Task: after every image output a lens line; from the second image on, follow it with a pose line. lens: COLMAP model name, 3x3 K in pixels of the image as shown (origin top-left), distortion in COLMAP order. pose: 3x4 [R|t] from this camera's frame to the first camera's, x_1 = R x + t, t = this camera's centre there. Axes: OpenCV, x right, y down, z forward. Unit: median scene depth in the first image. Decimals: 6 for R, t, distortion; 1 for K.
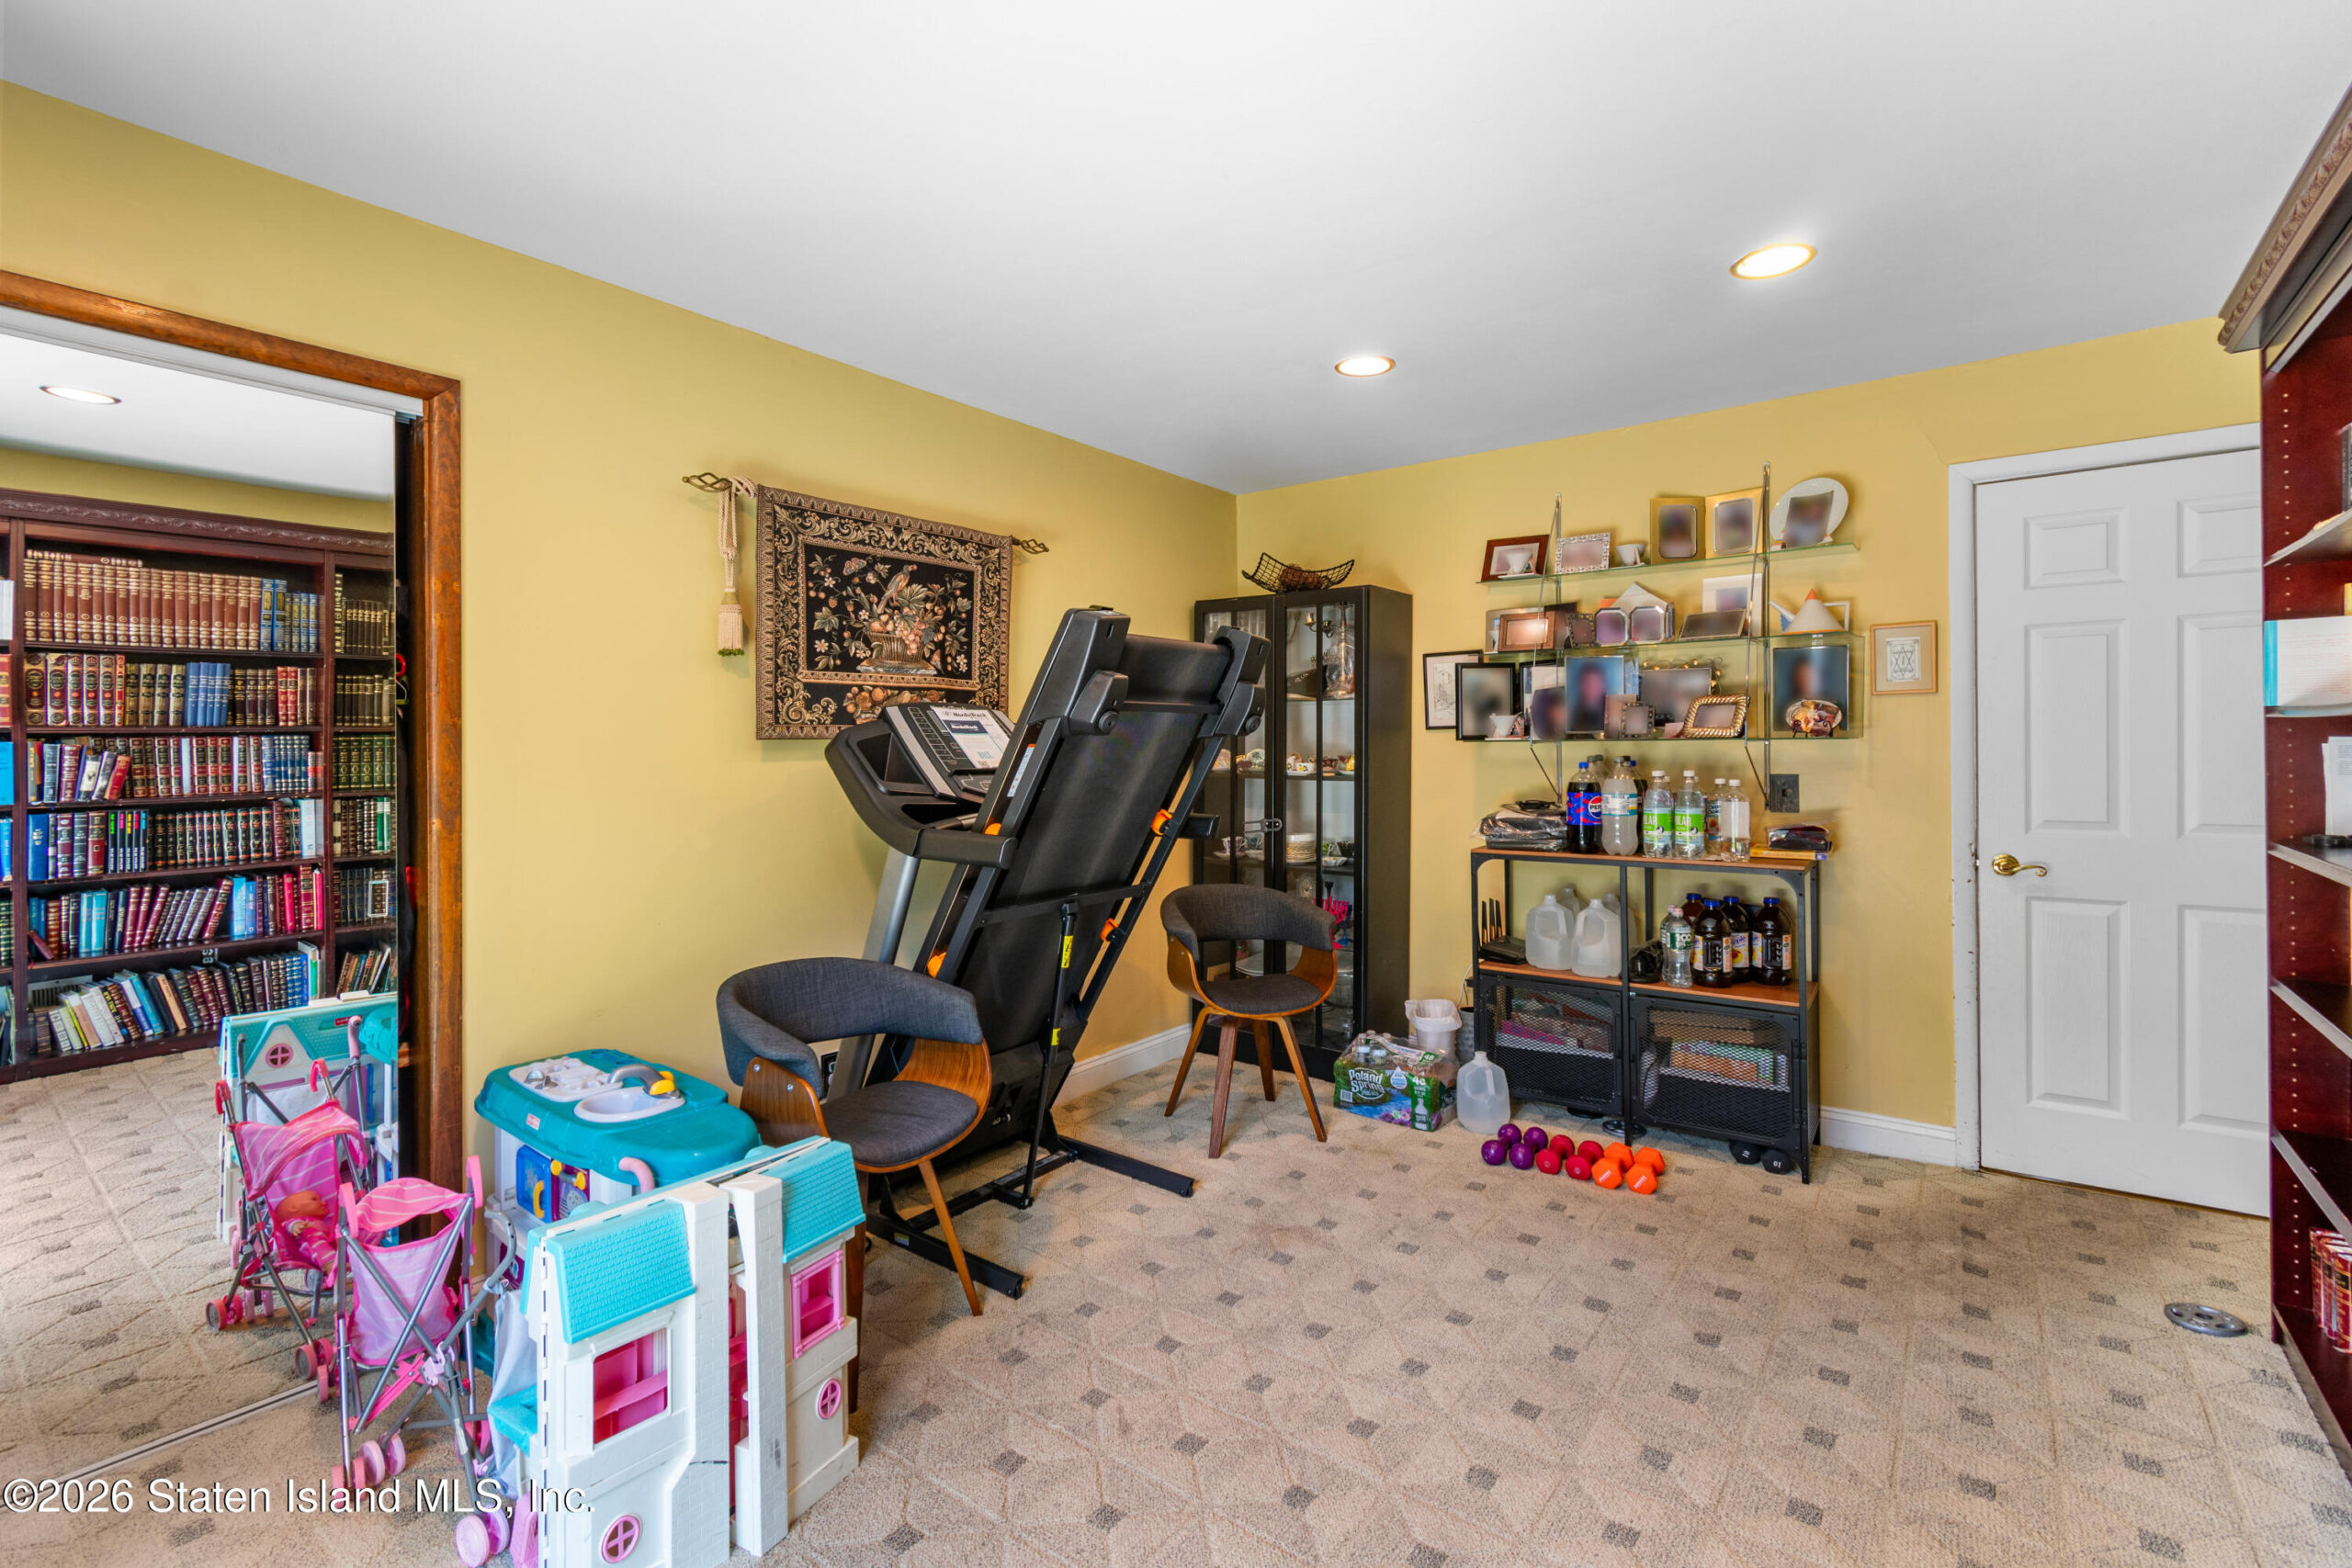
lens RADIAL K [[1049.0, 0, 1165.9], [0, 1049.0, 751.0], [0, 0, 1]] dist [-0.001130, -0.000191]
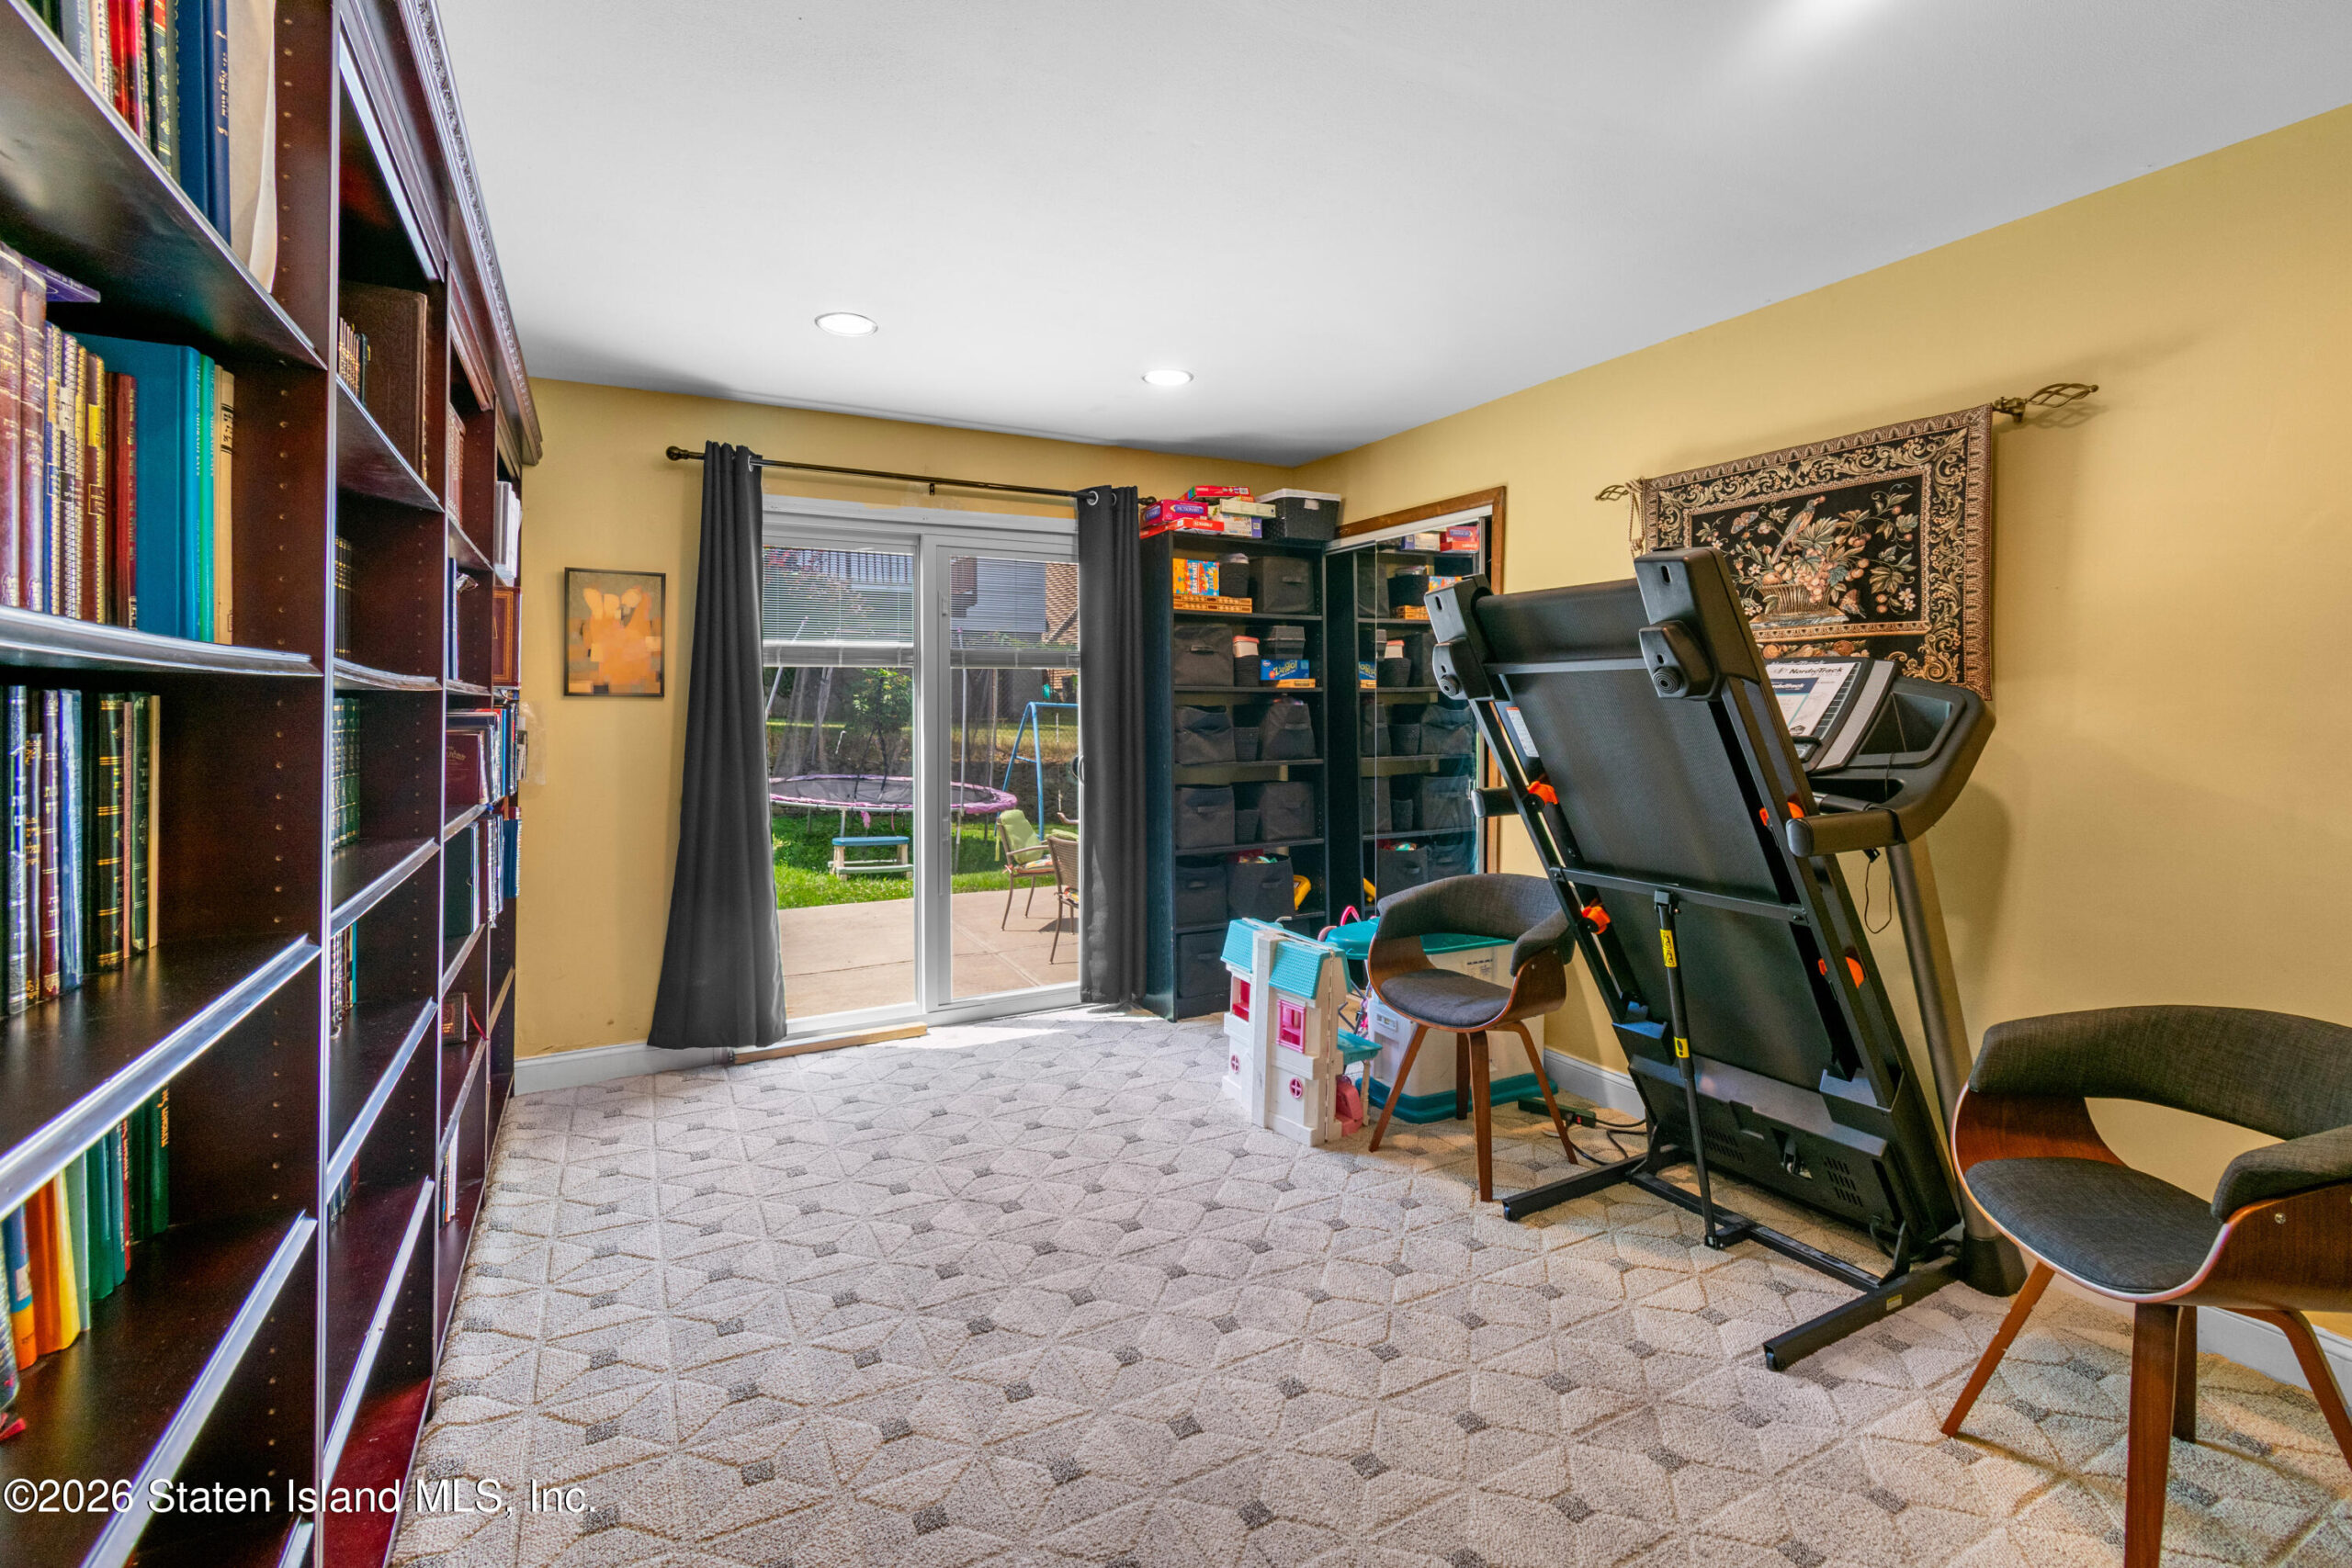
lens RADIAL K [[1062.0, 0, 1174.3], [0, 1062.0, 698.7], [0, 0, 1]] dist [0.001938, 0.000337]
pose [[-0.412892, 0.000482, -0.910780, 0.782876], [-0.002281, 0.999996, 0.001563, -0.012656], [0.910777, 0.002723, -0.412890, 0.893965]]
